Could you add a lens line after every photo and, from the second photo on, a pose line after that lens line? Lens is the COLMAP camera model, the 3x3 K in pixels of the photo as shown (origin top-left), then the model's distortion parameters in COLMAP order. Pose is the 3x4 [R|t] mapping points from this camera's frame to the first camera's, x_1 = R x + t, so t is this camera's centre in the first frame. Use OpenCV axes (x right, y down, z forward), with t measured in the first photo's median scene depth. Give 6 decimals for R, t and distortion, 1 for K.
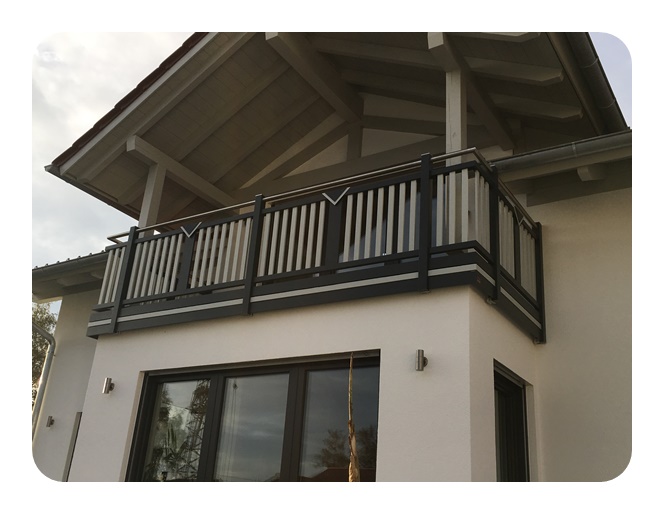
lens RADIAL K [[681.2, 0, 333.2], [0, 681.2, 247.4], [0, 0, 1]] dist [0.005619, 0.010991]
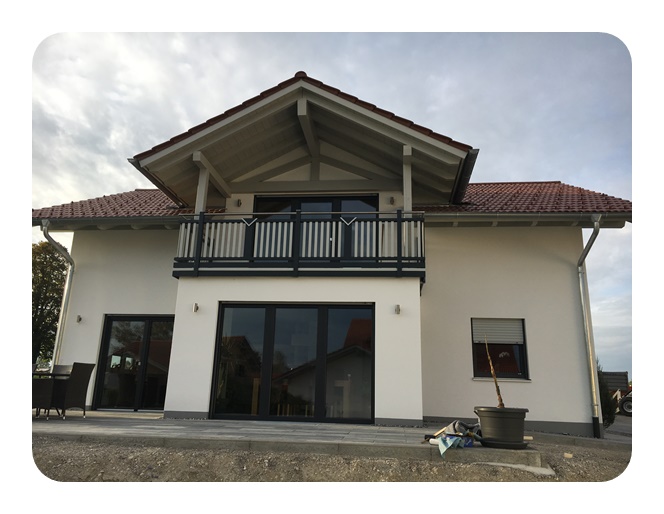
lens RADIAL K [[507.3, 0, 332.0], [0, 507.3, 257.0], [0, 0, 1]] dist [0.003171, 0.000263]
pose [[0.903513, 0.073231, 0.422258, -0.552582], [-0.138773, 0.982200, 0.126593, -0.128386], [-0.405471, -0.172976, 0.897592, -0.256002]]
